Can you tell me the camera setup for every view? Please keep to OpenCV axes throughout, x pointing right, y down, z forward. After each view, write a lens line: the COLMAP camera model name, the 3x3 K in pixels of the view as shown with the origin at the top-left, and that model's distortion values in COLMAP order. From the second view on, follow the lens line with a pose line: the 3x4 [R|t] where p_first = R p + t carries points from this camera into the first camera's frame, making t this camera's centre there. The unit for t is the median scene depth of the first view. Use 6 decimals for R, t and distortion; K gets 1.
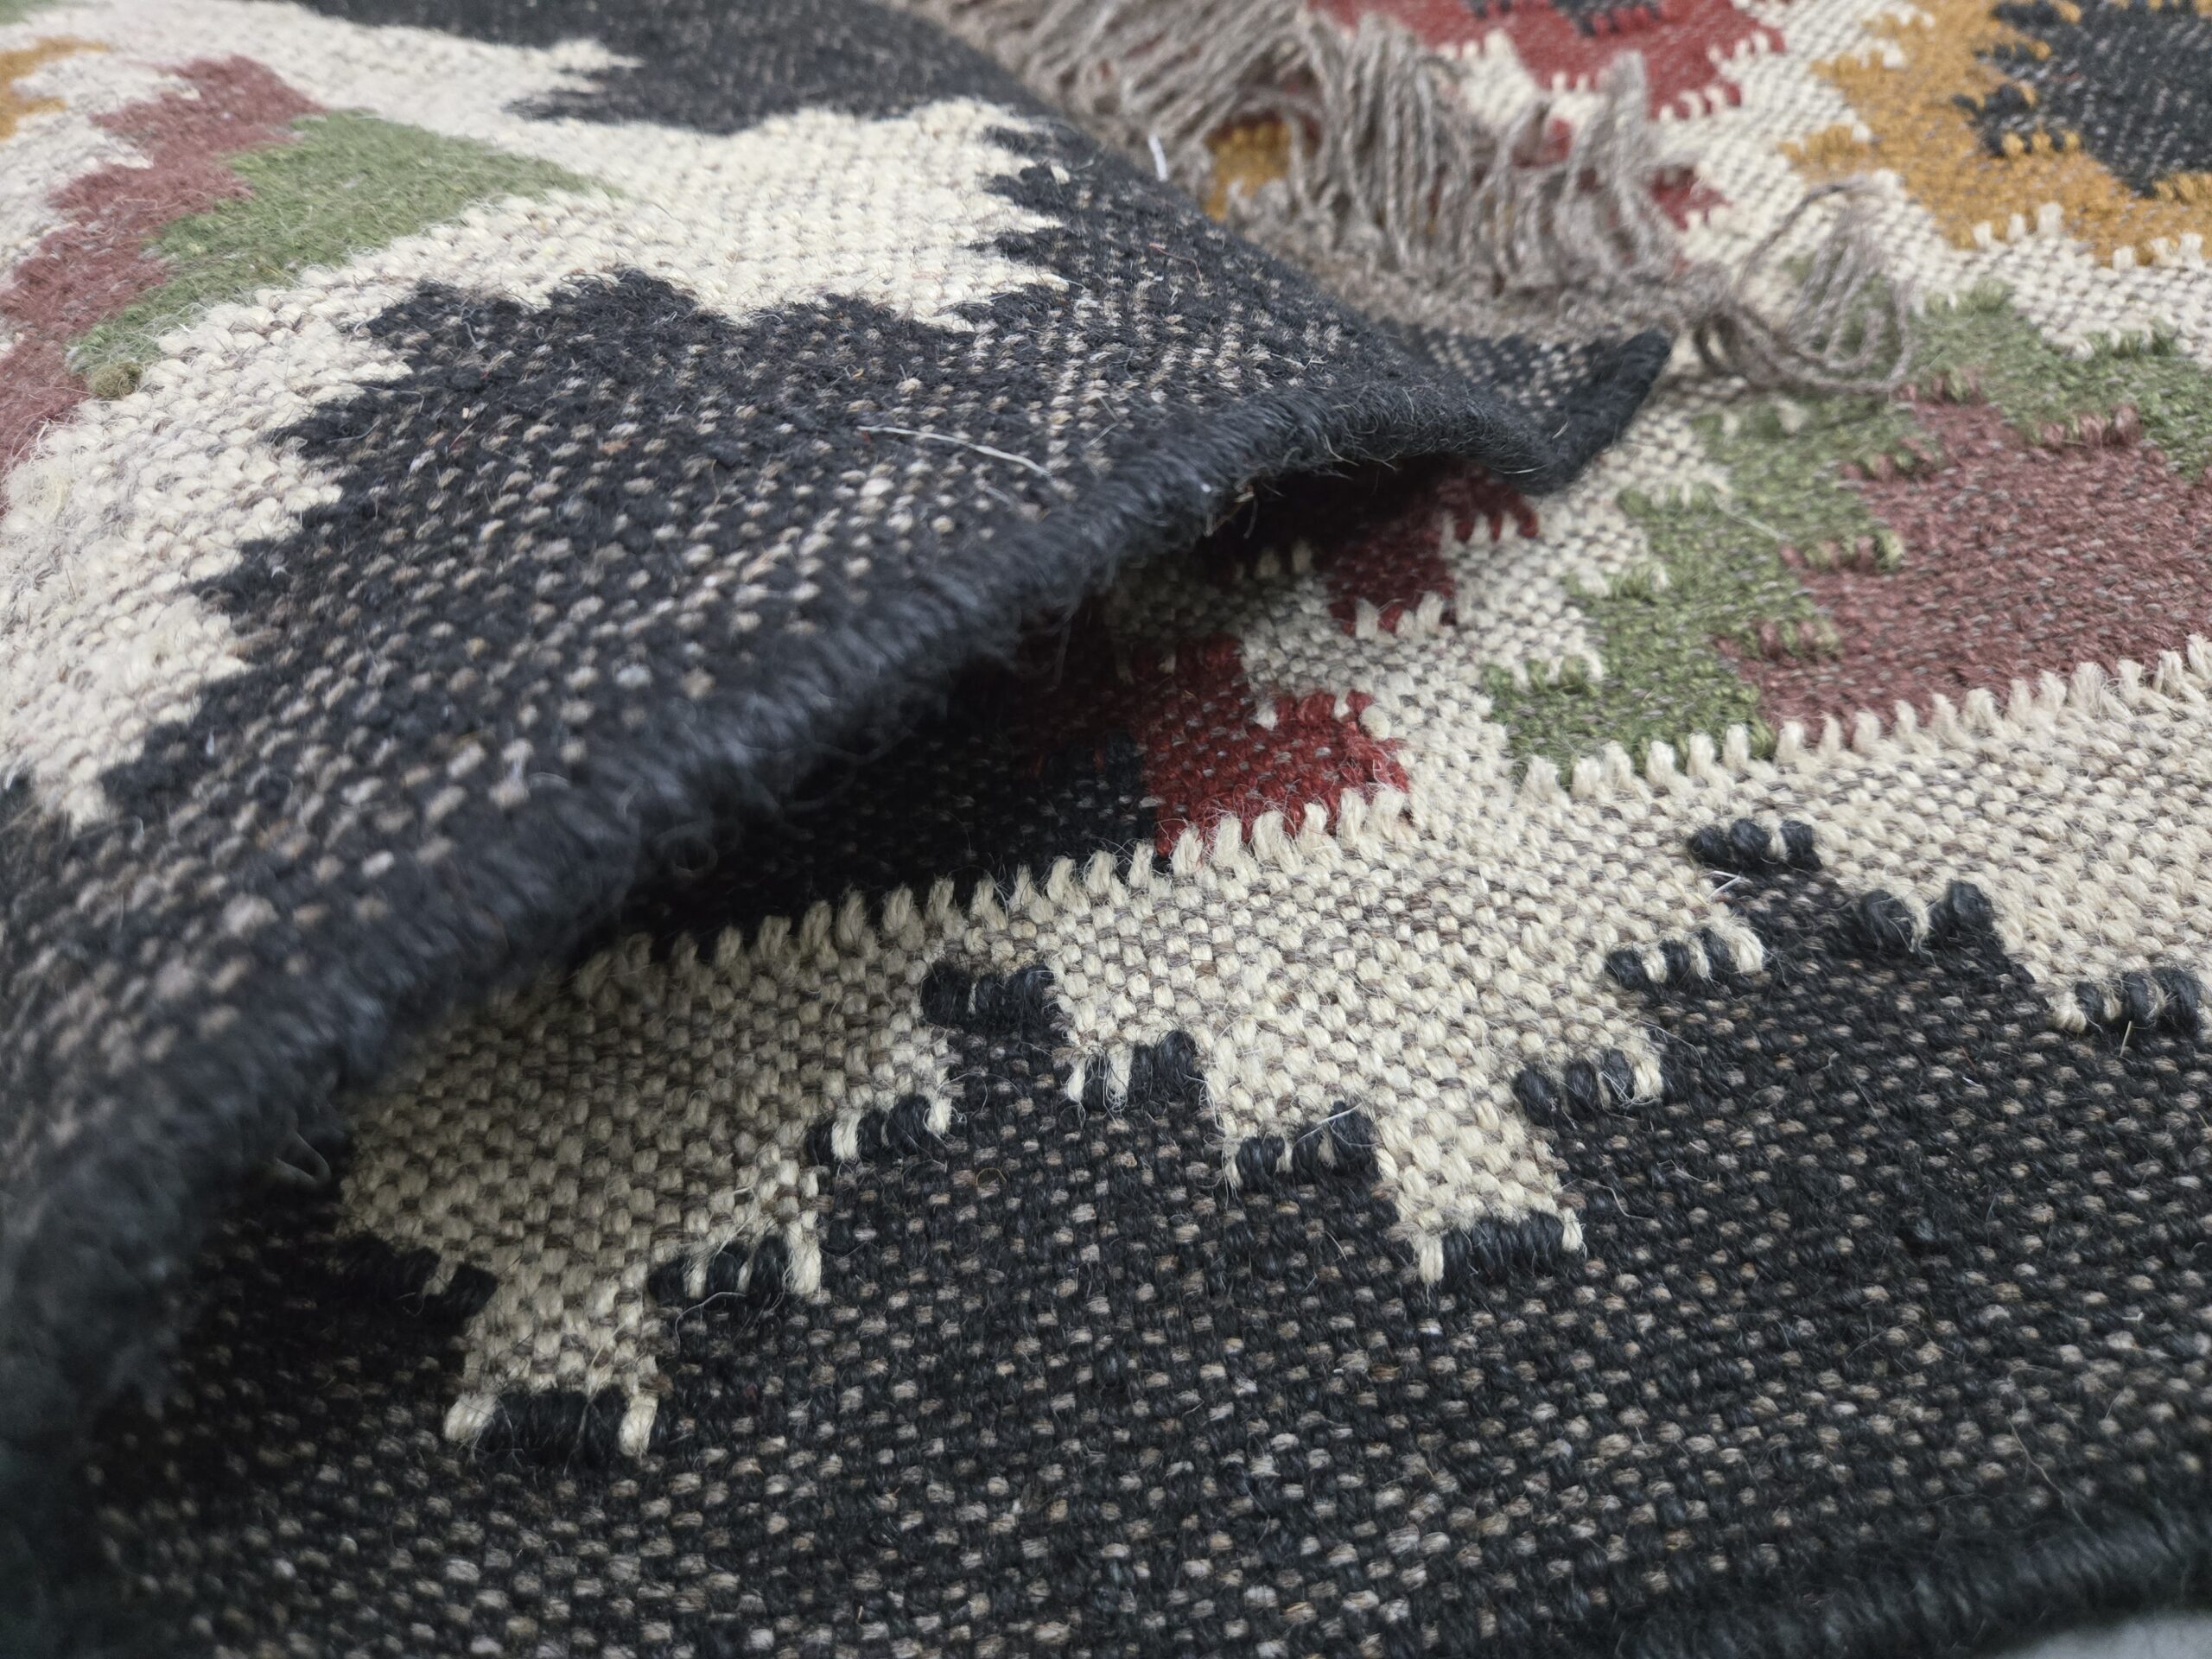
lens RADIAL K [[1516.9, 0, 1093.6], [0, 1516.9, 825.3], [0, 0, 1]] dist [0.025052, -0.041413]
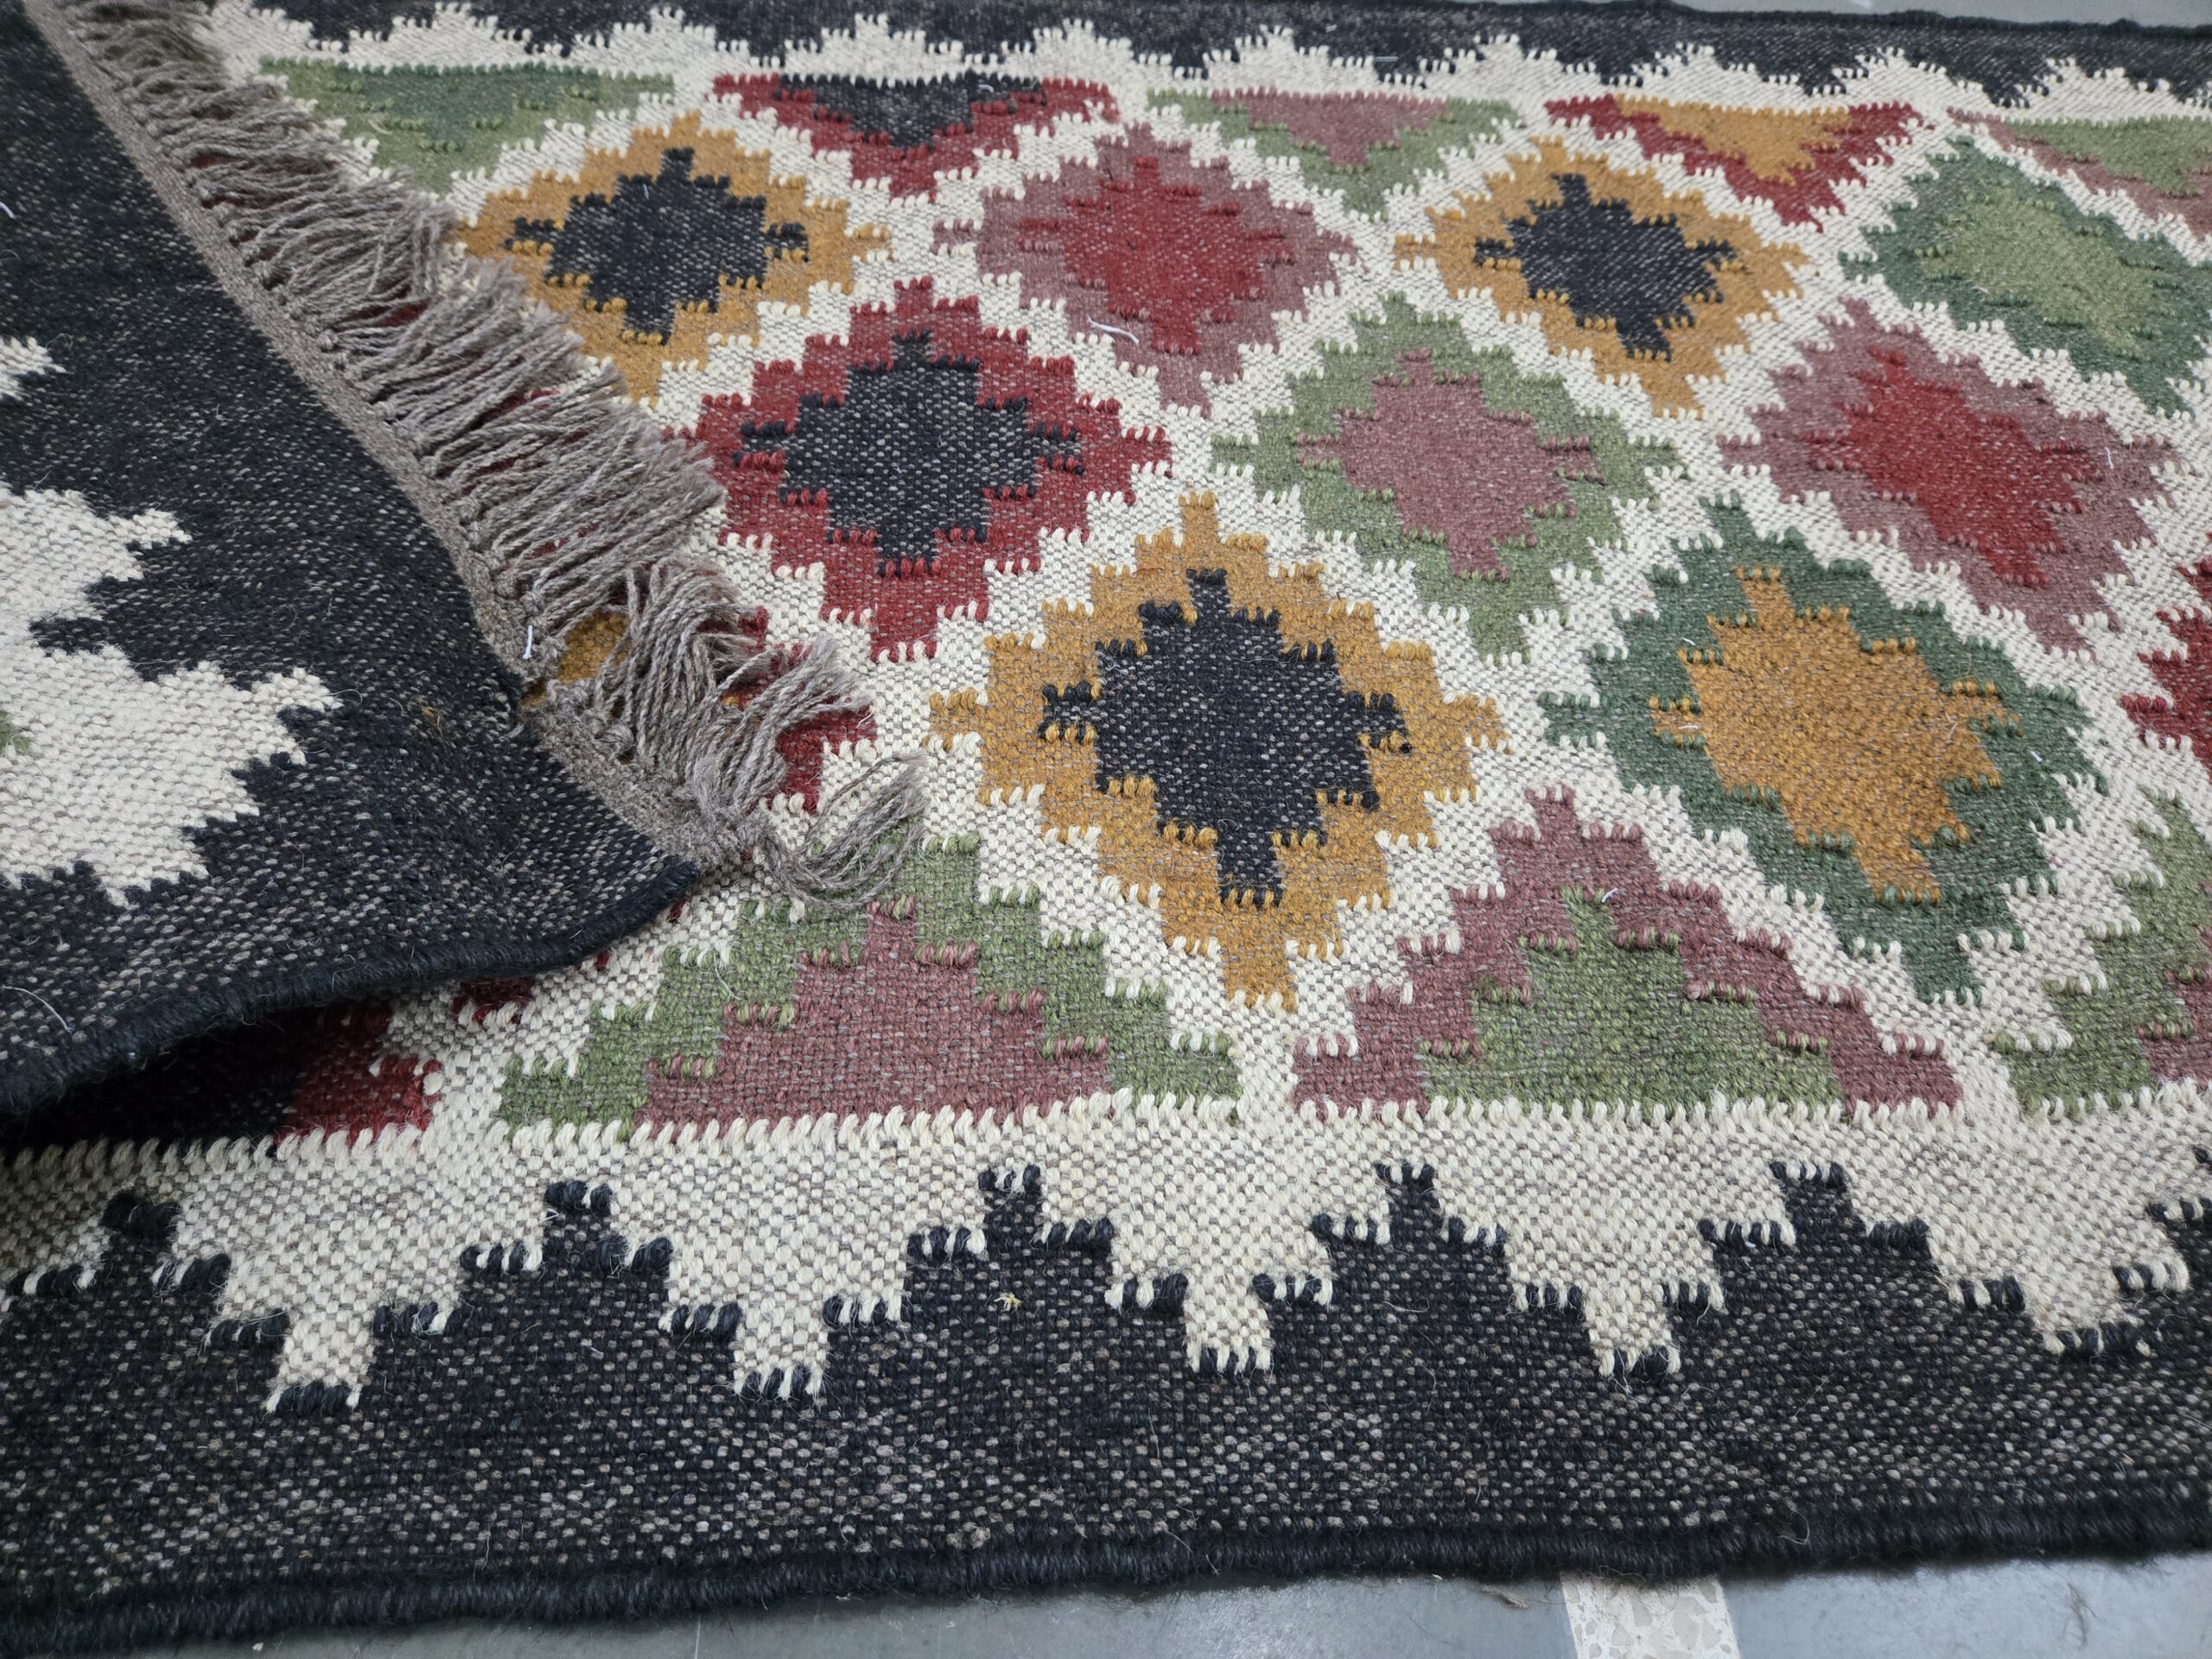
lens RADIAL K [[1490.5, 0, 1088.4], [0, 1490.5, 826.8], [0, 0, 1]] dist [0.038757, -0.042367]
pose [[0.986270, 0.164919, 0.008502, 1.051689], [-0.165001, 0.986243, 0.009989, -0.607193], [-0.006737, -0.011255, 0.999914, -0.909166]]
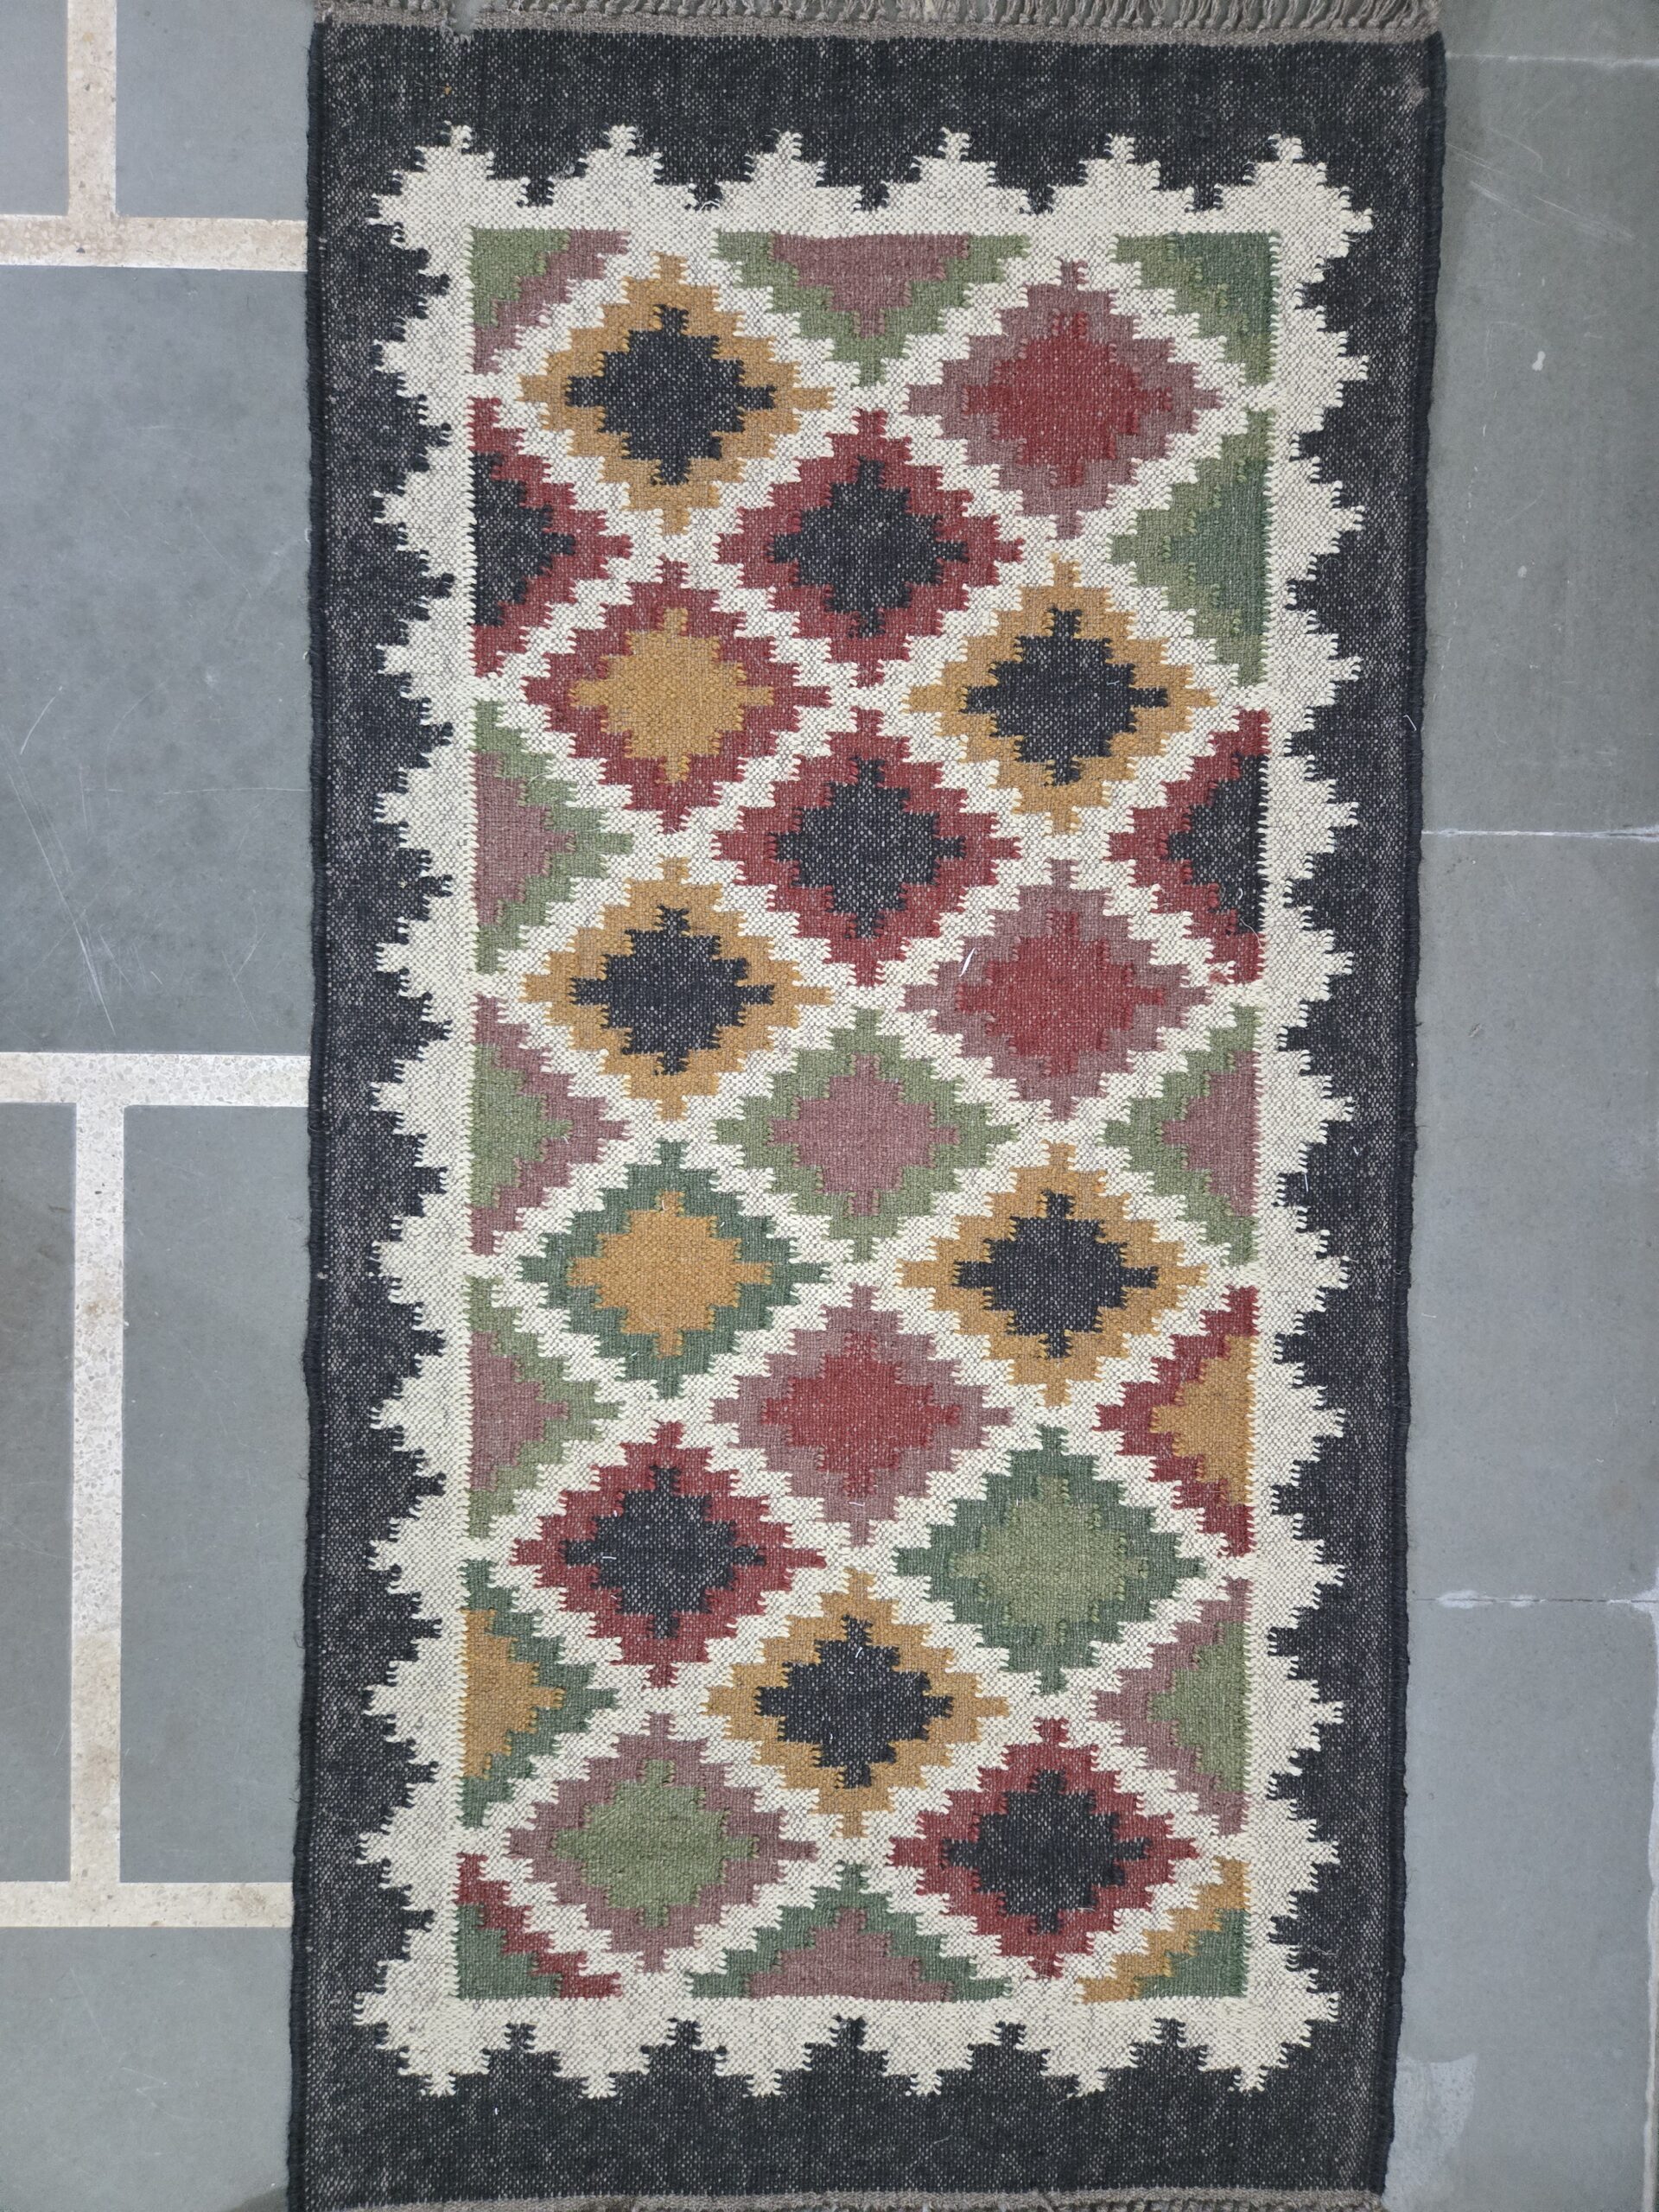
lens RADIAL K [[1485.4, 0, 836.1], [0, 1485.4, 1087.4], [0, 0, 1]] dist [0.075863, -0.074290]
pose [[-0.186184, 0.980106, 0.068755, 1.127846], [-0.770343, -0.189055, 0.608958, -4.865752], [0.609842, 0.060413, 0.790217, -2.431020]]
